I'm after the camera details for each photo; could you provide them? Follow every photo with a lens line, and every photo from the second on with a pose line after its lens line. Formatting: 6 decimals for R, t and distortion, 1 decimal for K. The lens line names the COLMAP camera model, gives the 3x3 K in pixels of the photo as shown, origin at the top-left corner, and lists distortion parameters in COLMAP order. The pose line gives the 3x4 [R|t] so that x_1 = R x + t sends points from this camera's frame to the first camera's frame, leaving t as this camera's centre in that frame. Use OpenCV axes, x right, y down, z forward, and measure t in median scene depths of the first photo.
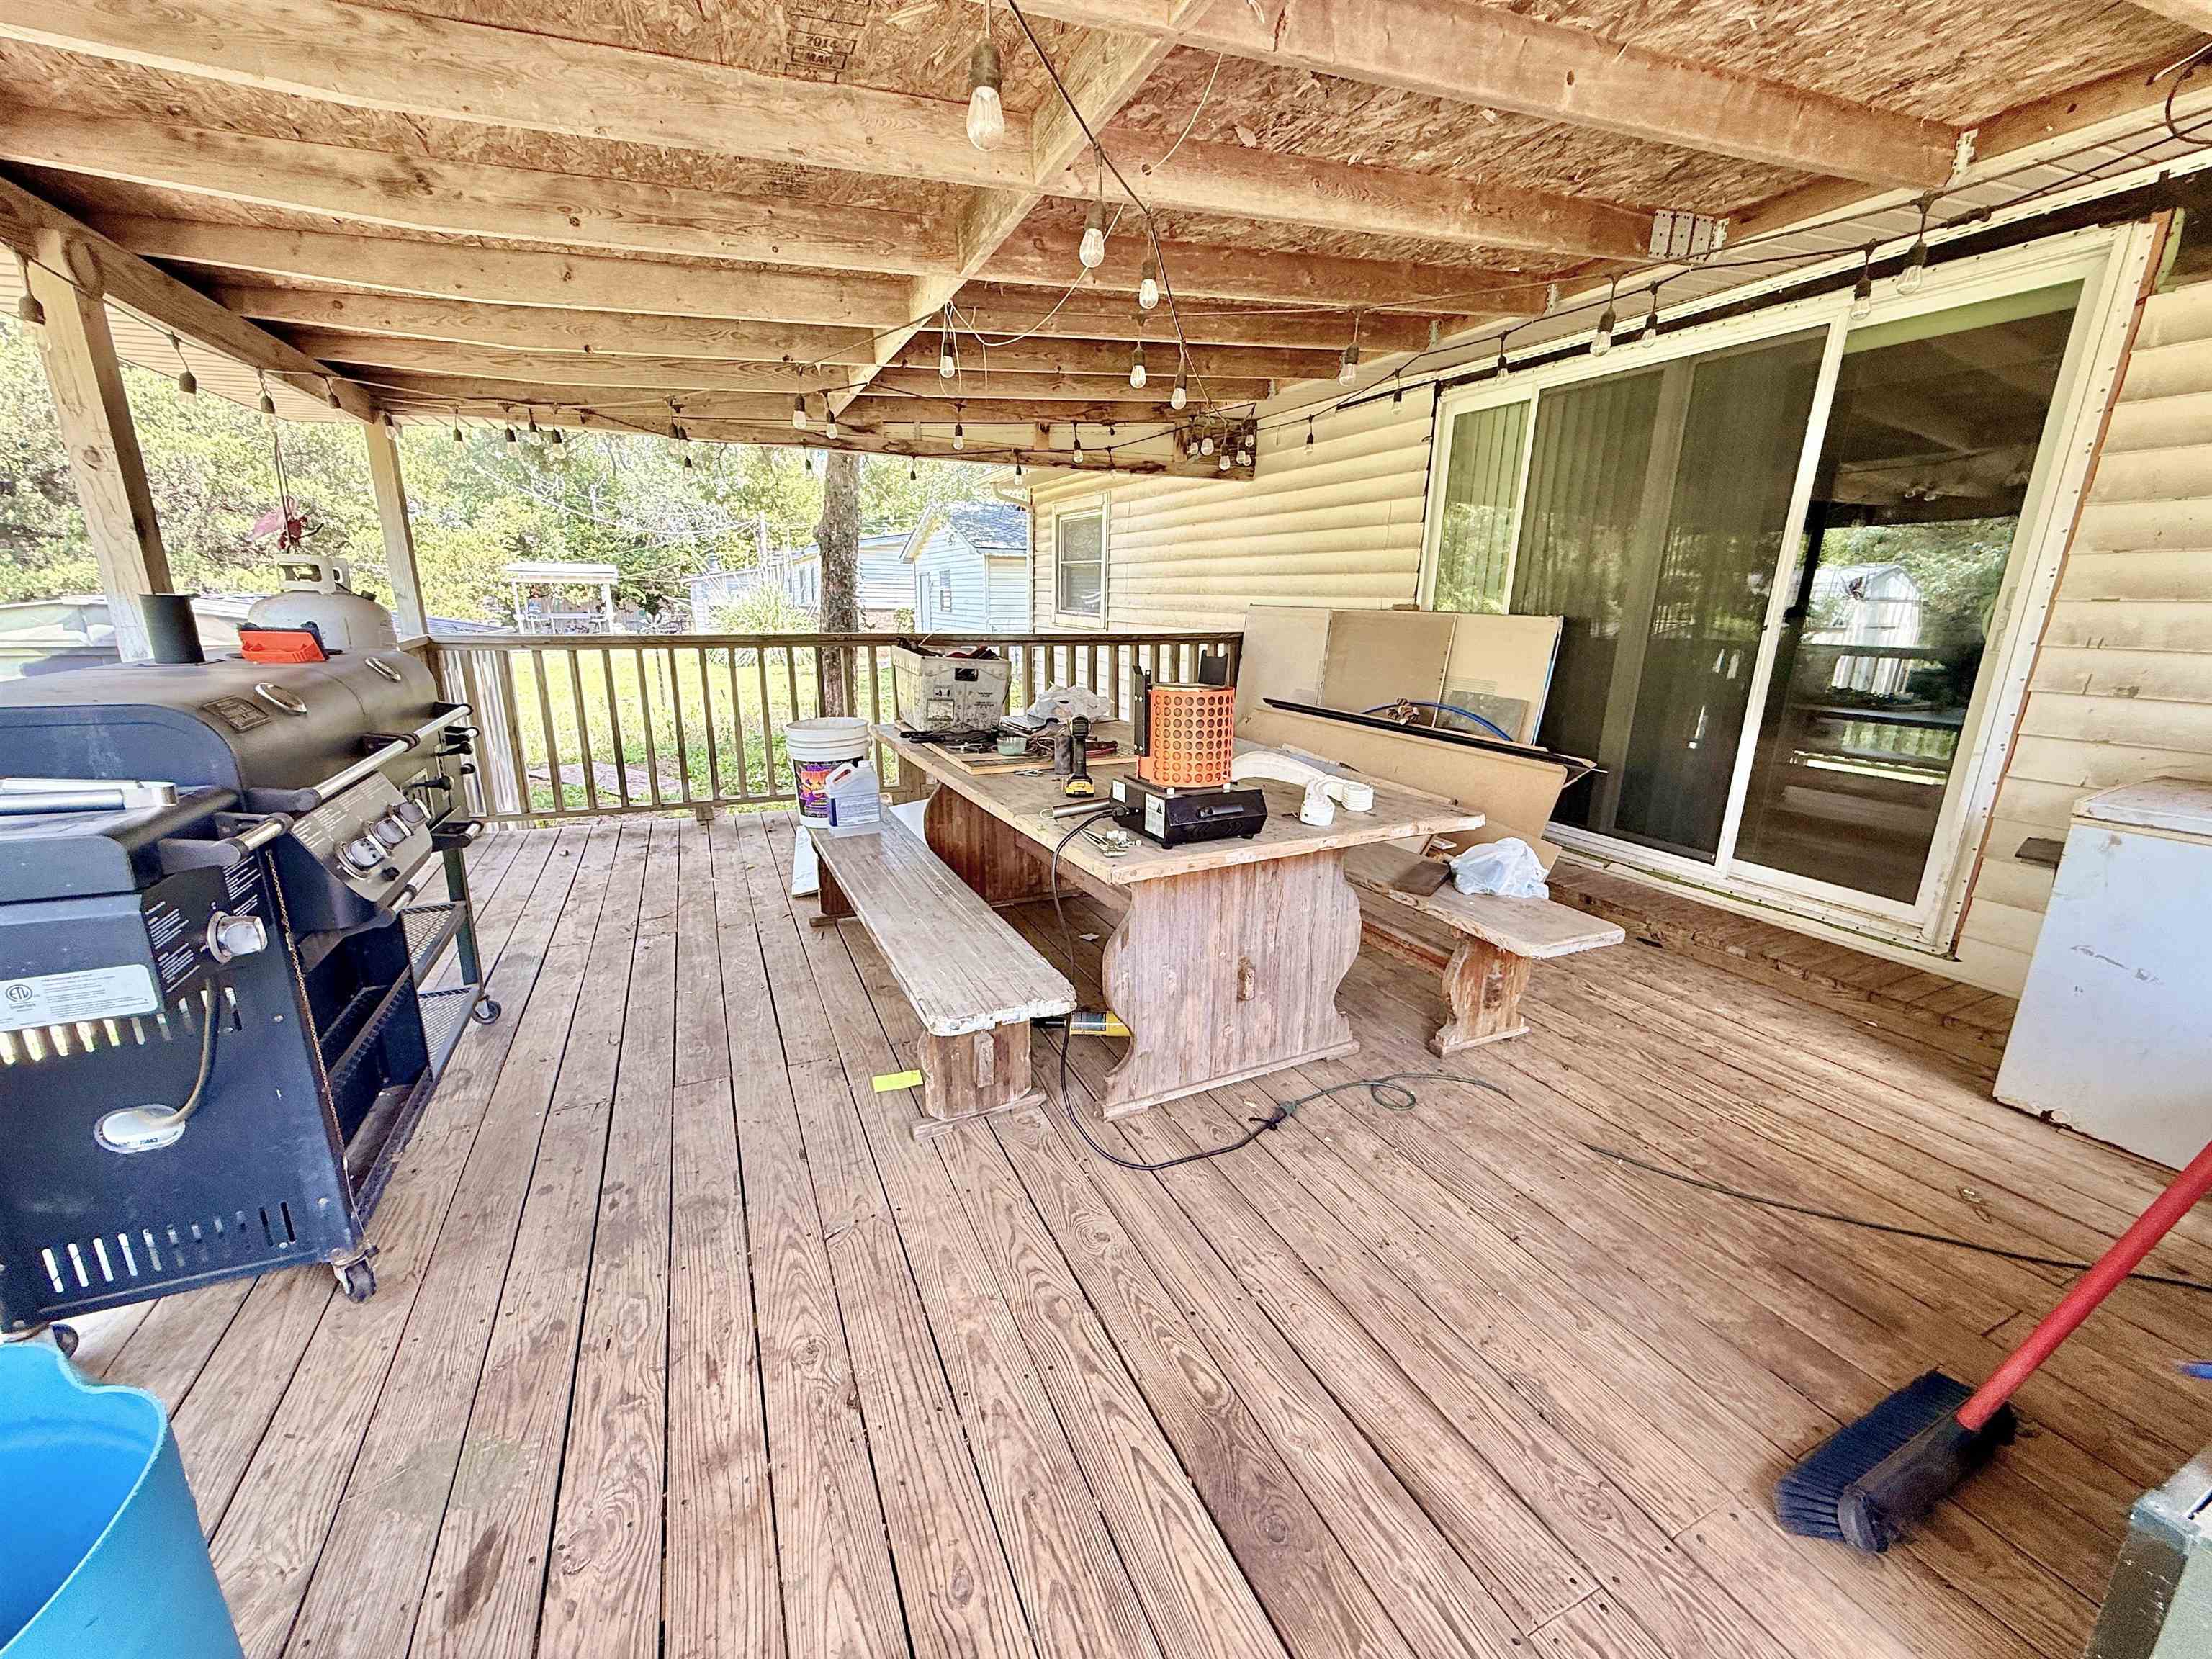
lens RADIAL K [[882.9, 0, 1097.5], [0, 882.9, 826.4], [0, 0, 1]] dist [-0.000142, 0.000000]
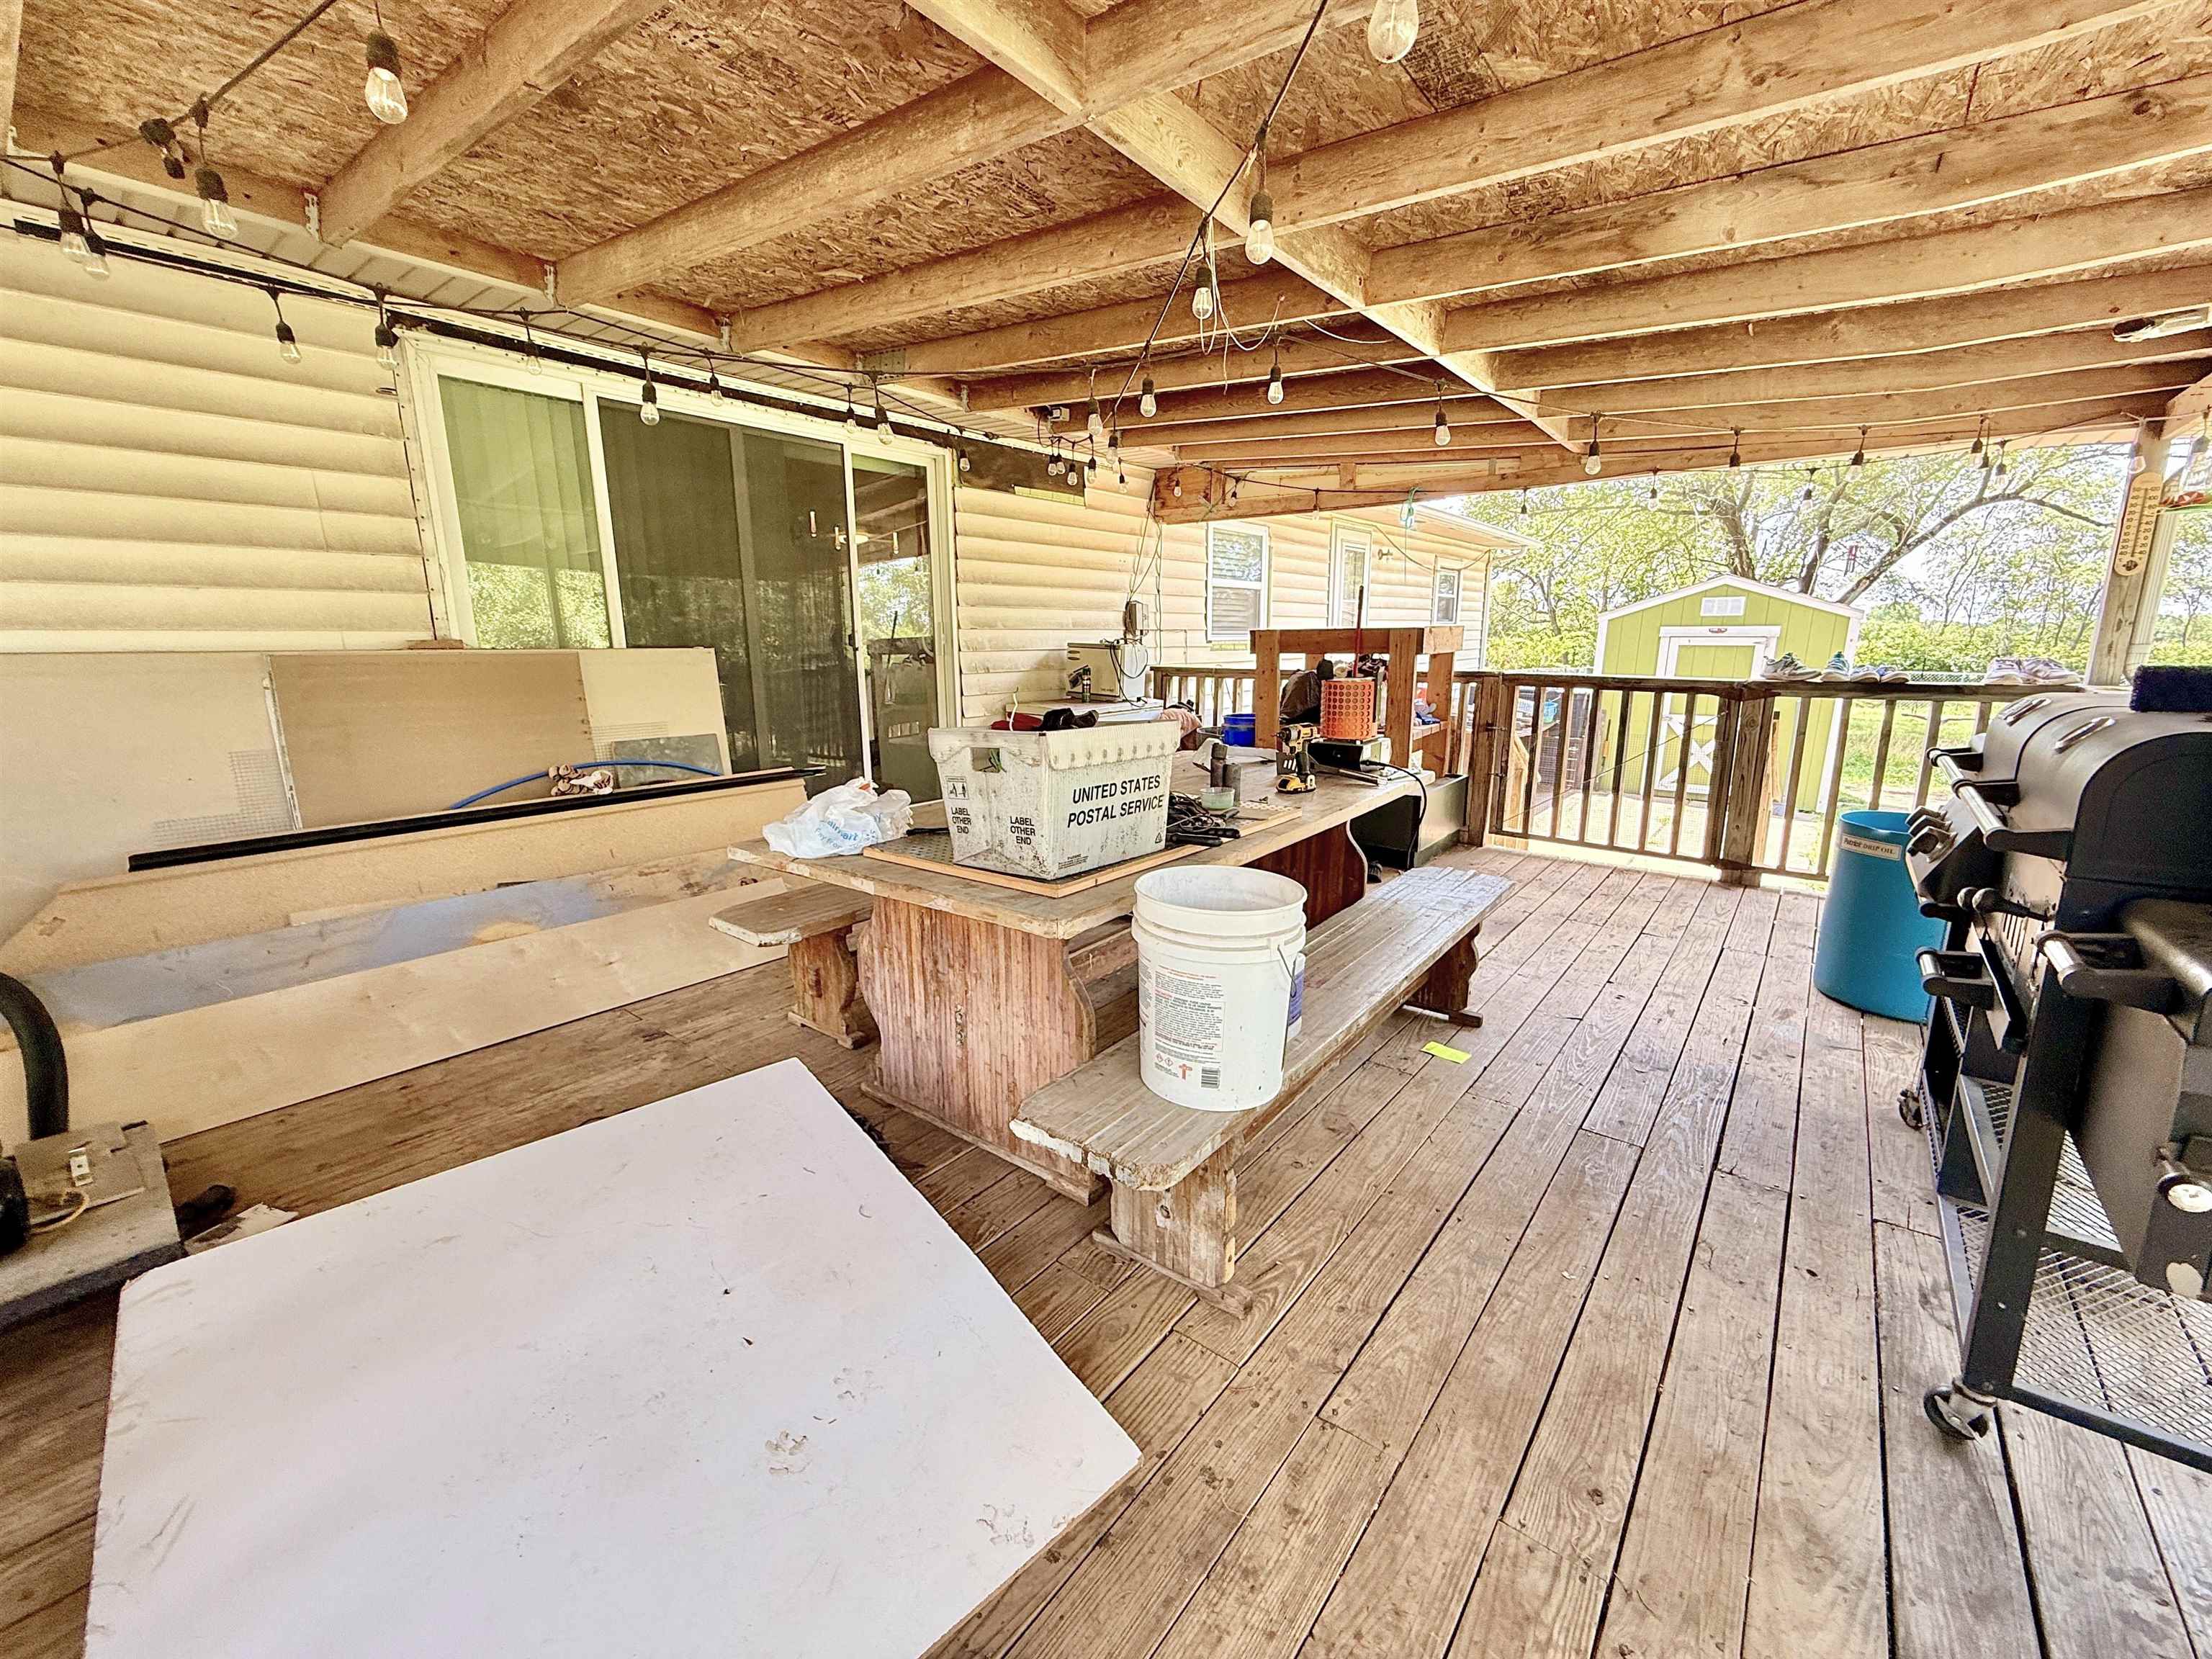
lens RADIAL K [[882.9, 0, 1096.9], [0, 882.9, 828.7], [0, 0, 1]] dist [-0.000142, 0.000000]
pose [[-0.437690, -0.201324, 0.876297, -0.670970], [0.228009, 0.917899, 0.324767, -0.309815], [-0.869735, 0.341951, -0.355851, 1.180659]]
